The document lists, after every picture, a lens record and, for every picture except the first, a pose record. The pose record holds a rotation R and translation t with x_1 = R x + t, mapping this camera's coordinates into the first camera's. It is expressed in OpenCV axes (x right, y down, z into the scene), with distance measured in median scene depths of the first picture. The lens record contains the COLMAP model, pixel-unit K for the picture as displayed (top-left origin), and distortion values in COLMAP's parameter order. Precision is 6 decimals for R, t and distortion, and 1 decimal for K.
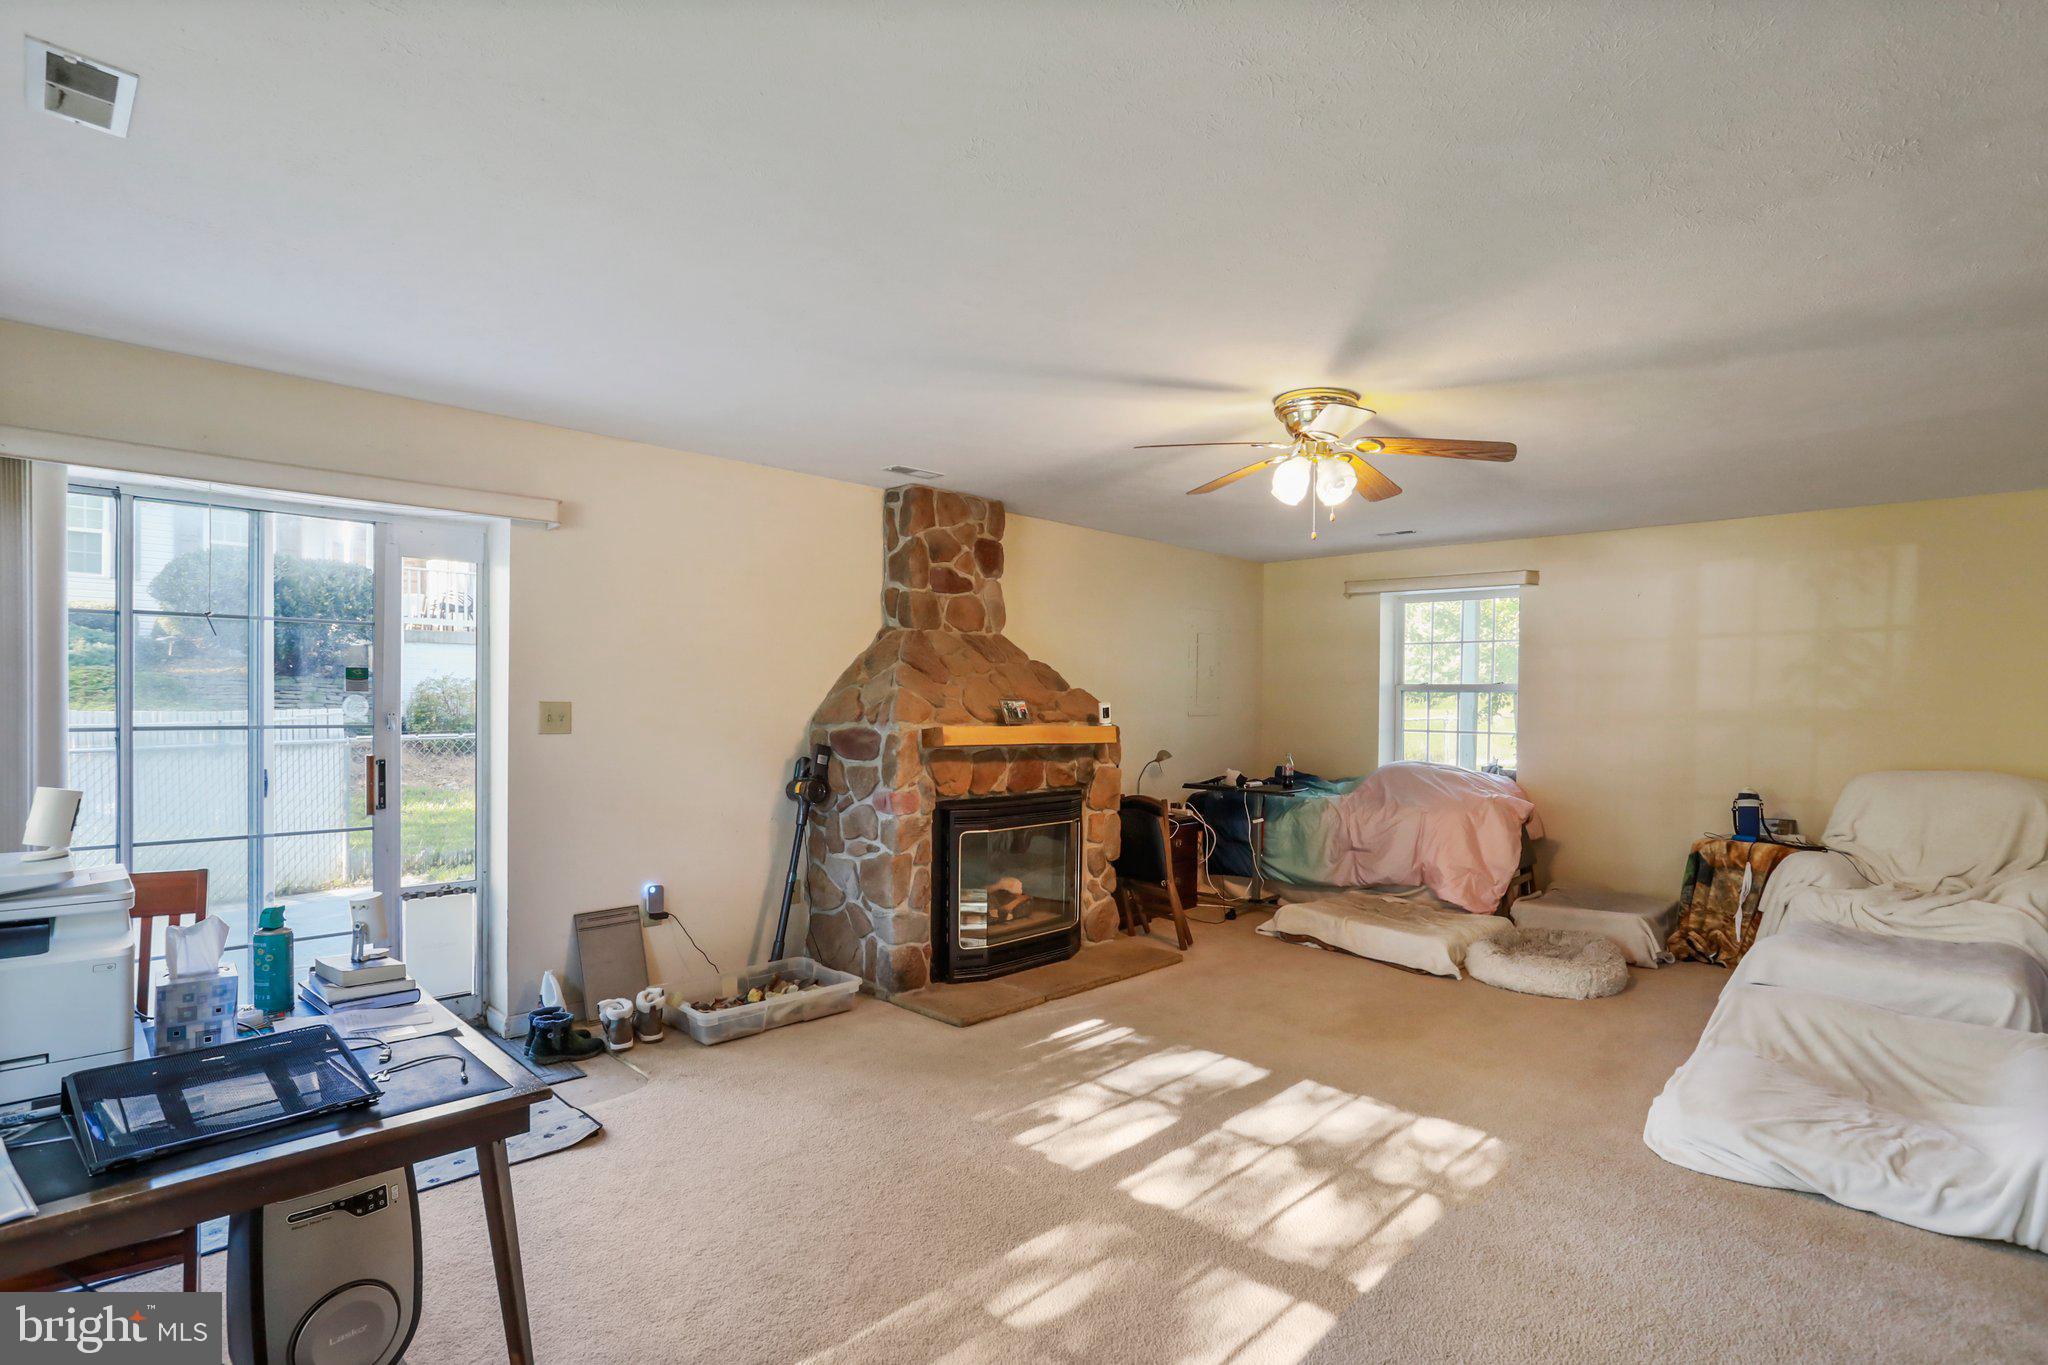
lens RADIAL K [[1026.7, 0, 1022.5], [0, 1026.7, 743.0], [0, 0, 1]] dist [-0.048333, 0.000359]
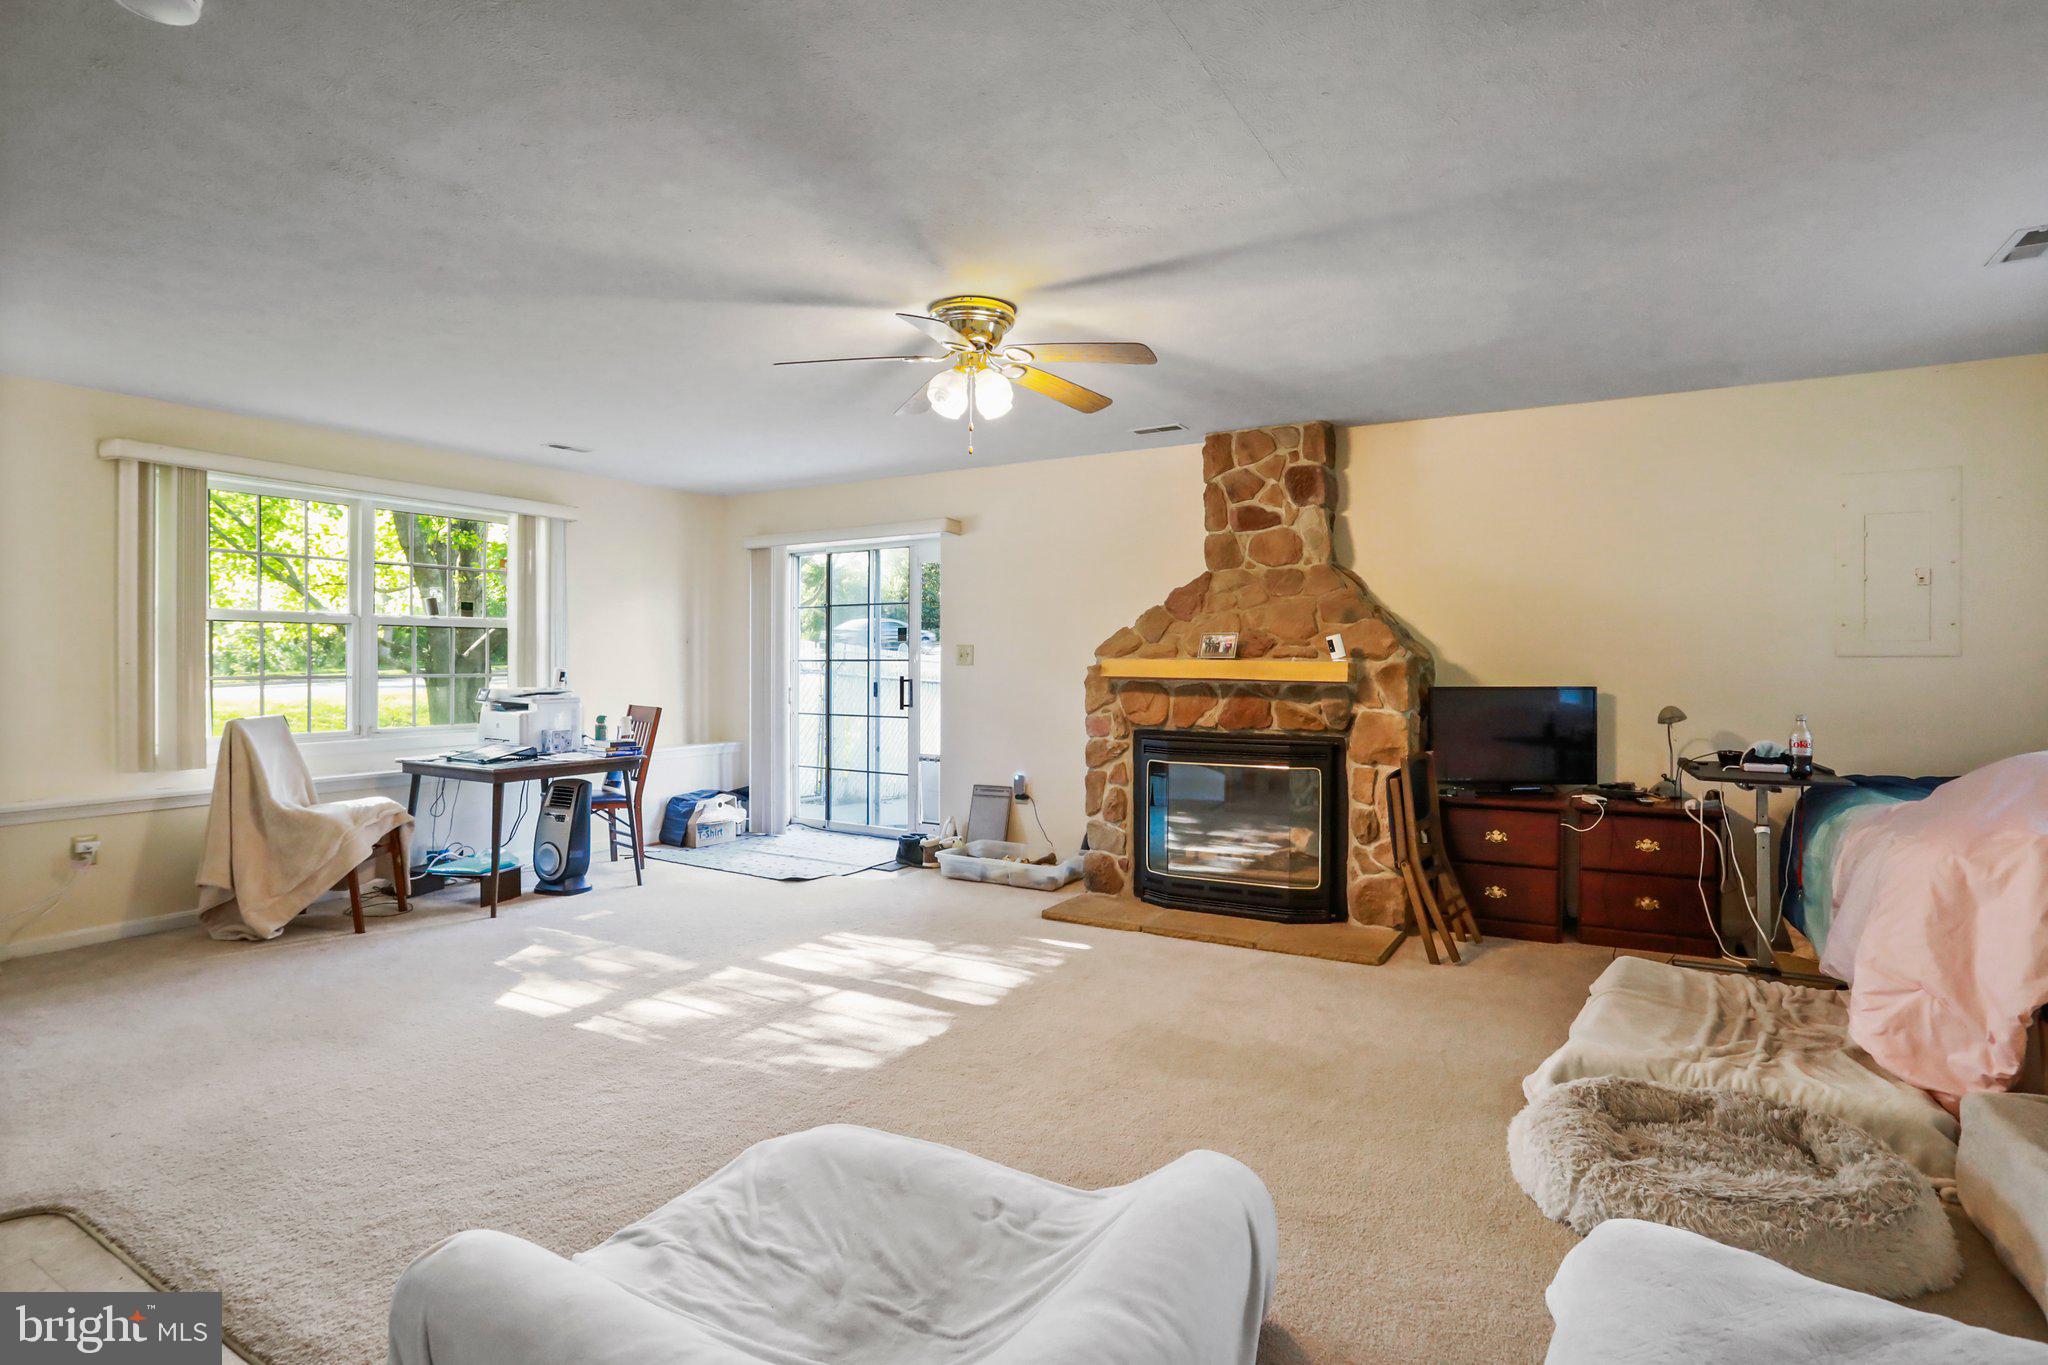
lens RADIAL K [[1006.6, 0, 1024.0], [0, 1006.6, 682.5], [0, 0, 1]] dist [-0.026158, 0.000281]
pose [[0.249736, 0.009531, -0.968267, 0.872669], [-0.039433, 0.999222, -0.000335, 0.011589], [0.967511, 0.038265, 0.249917, 0.580457]]
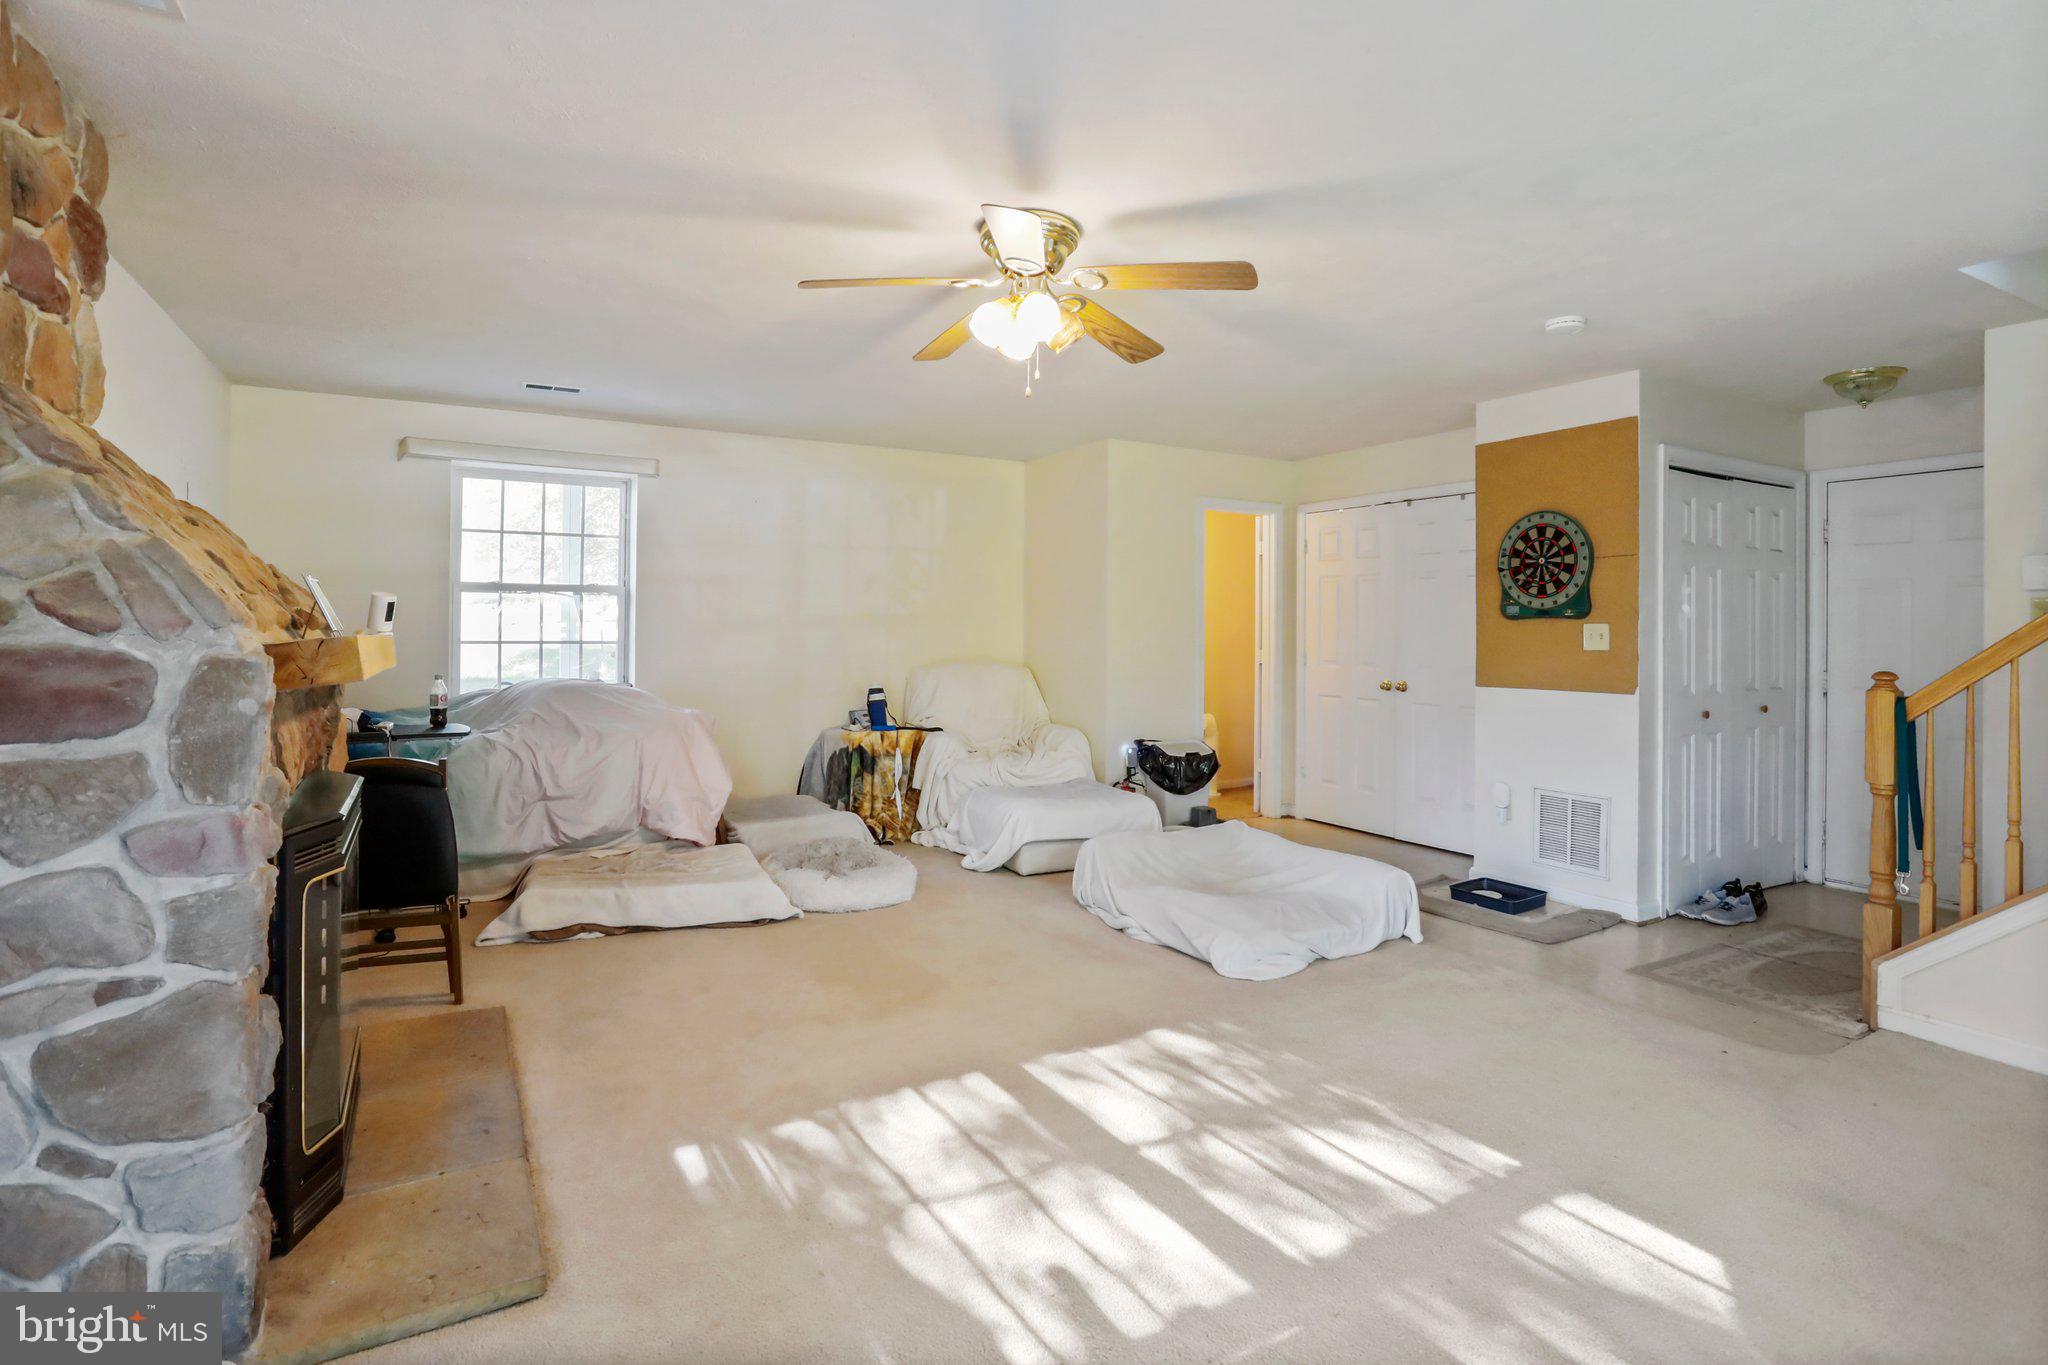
lens RADIAL K [[1027.7, 0, 1013.0], [0, 1027.7, 639.6], [0, 0, 1]] dist [0.002259, 0.001635]
pose [[0.270509, -0.014385, 0.962610, -0.367337], [0.029450, 0.999544, 0.006661, -0.008635], [-0.962267, 0.026547, 0.270809, 0.558156]]
